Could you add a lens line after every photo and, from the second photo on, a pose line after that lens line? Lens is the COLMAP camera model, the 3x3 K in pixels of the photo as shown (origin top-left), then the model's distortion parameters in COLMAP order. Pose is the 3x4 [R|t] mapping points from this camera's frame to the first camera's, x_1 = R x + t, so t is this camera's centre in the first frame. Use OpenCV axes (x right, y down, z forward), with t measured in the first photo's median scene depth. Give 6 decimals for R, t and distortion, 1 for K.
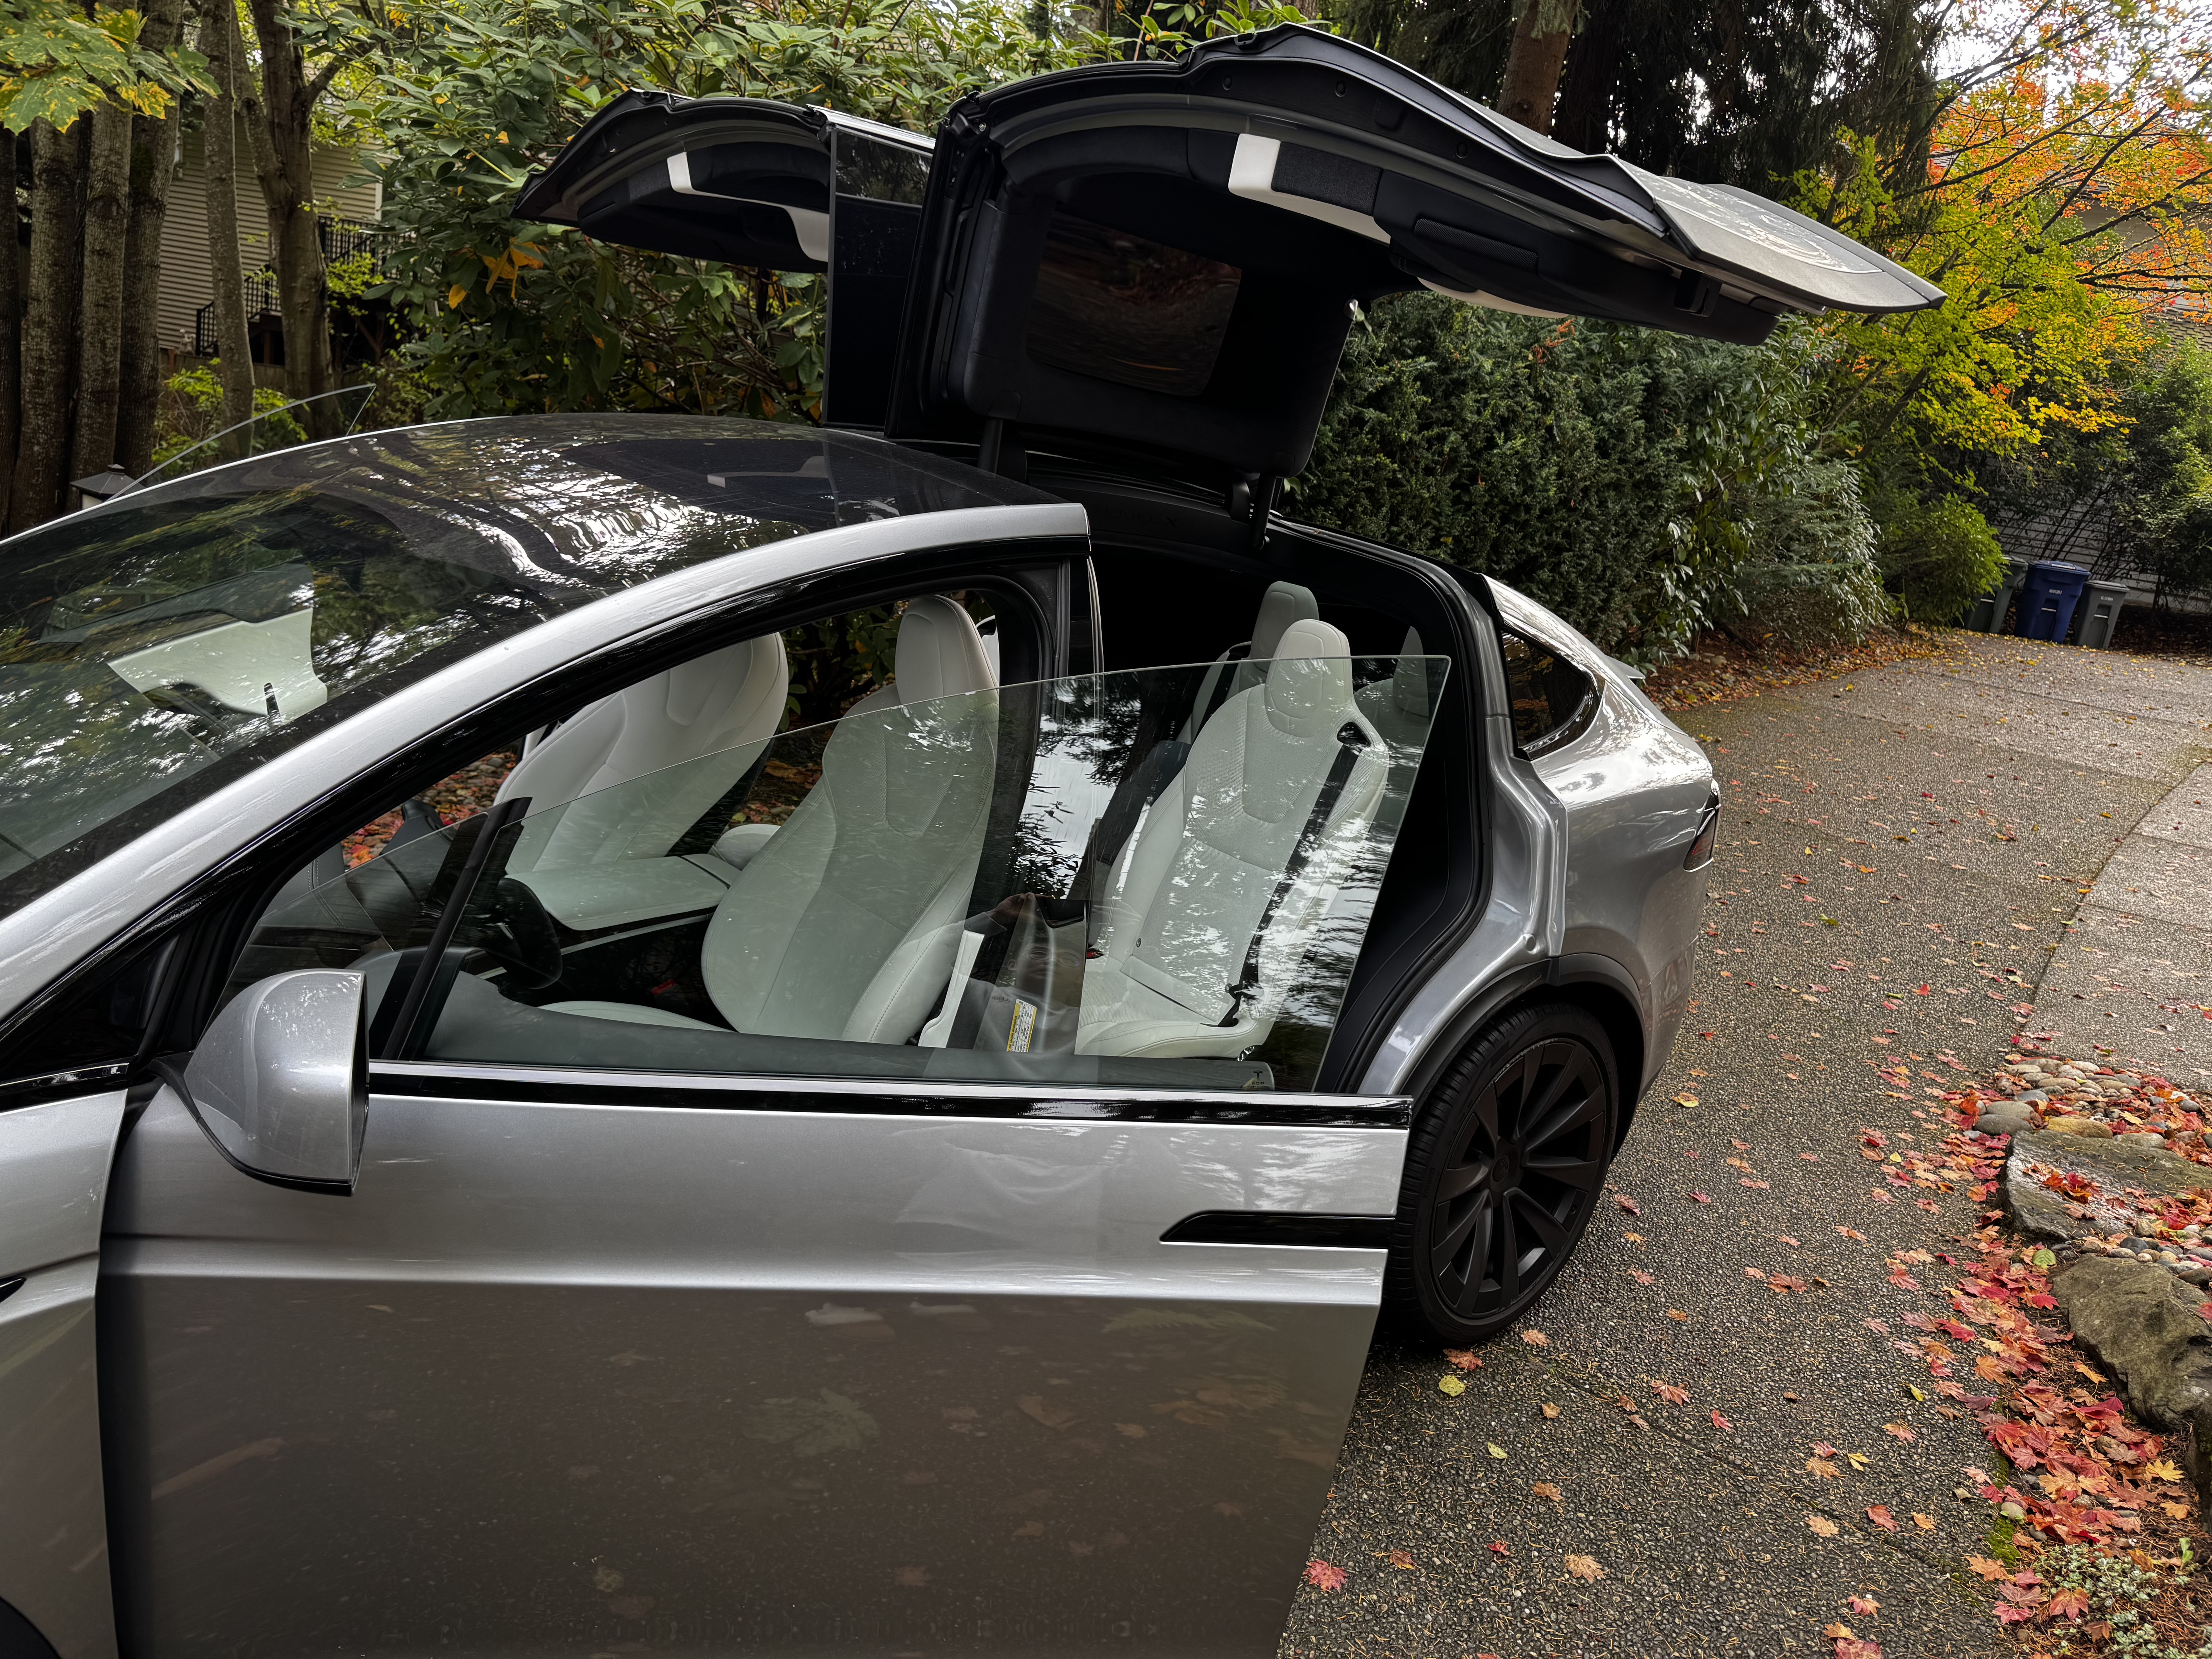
lens RADIAL K [[1549.2, 0, 1104.5], [0, 1549.2, 824.6], [0, 0, 1]] dist [0.007784, -0.013610]
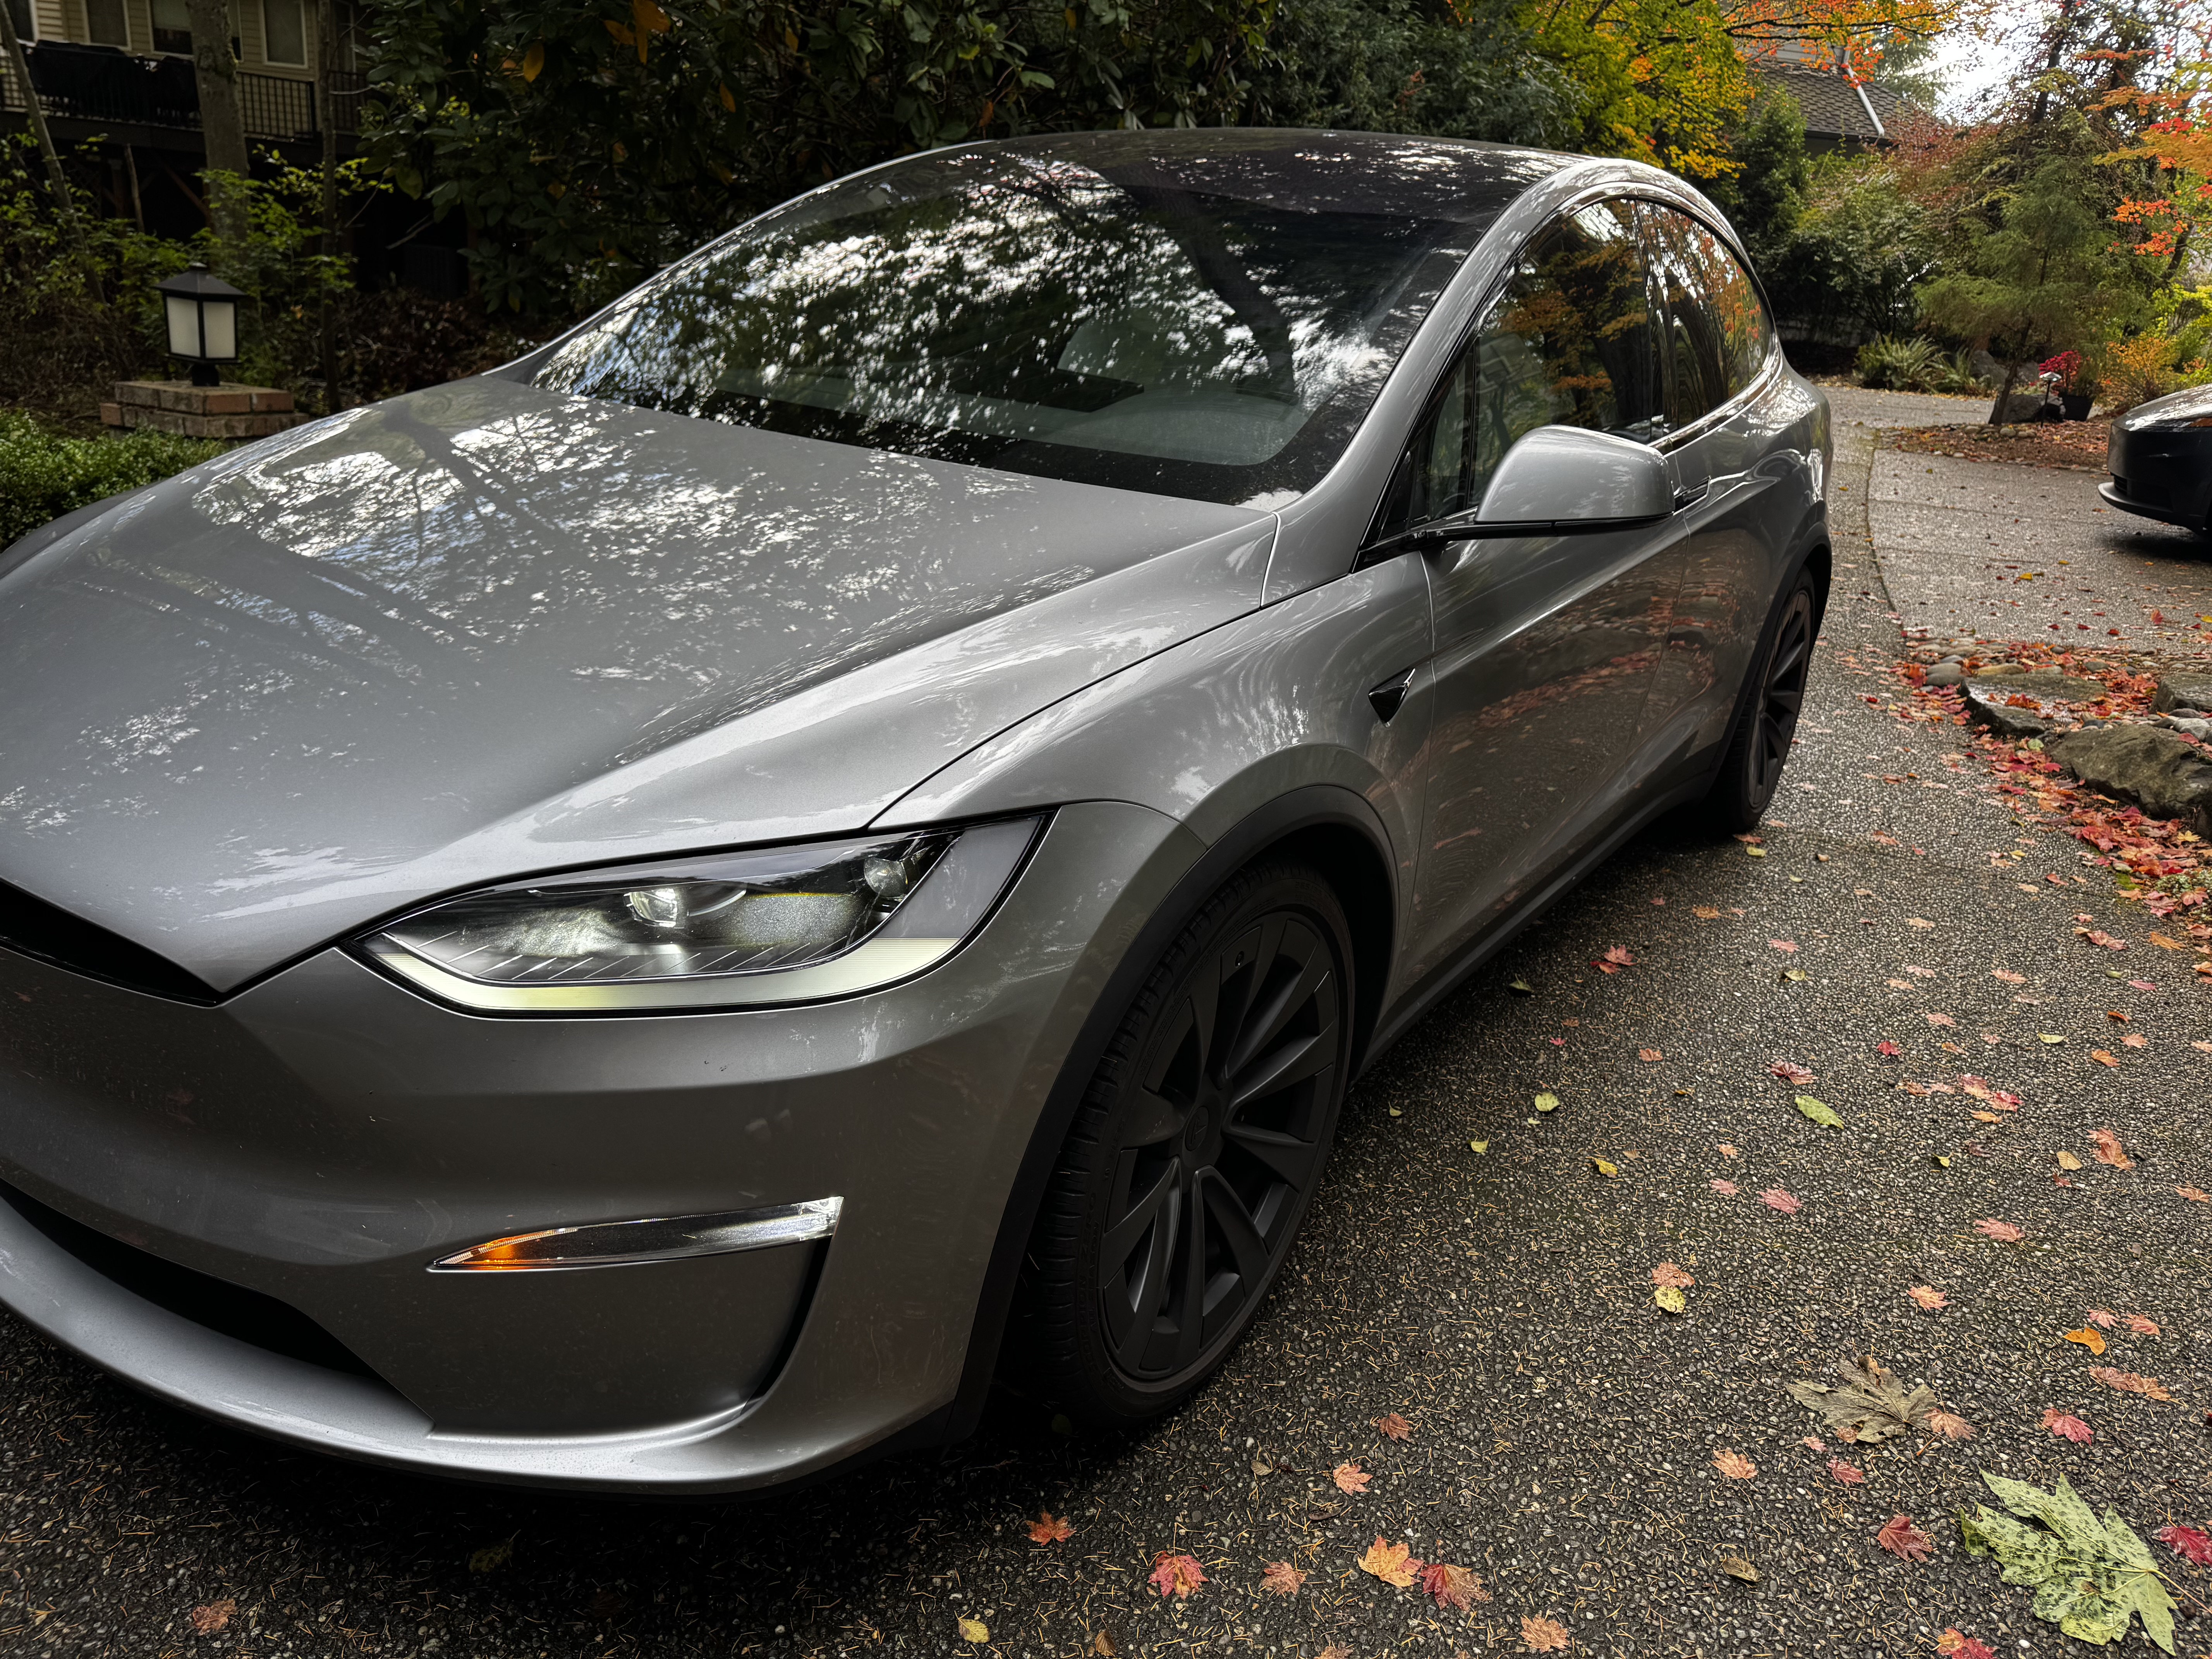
lens RADIAL K [[1549.2, 0, 1110.7], [0, 1549.2, 839.7], [0, 0, 1]] dist [0.007784, -0.013610]
pose [[0.965013, -0.145701, 0.217994, -0.487032], [0.118449, 0.983971, 0.133311, 0.081533], [-0.233923, -0.102825, 0.966802, -0.141832]]
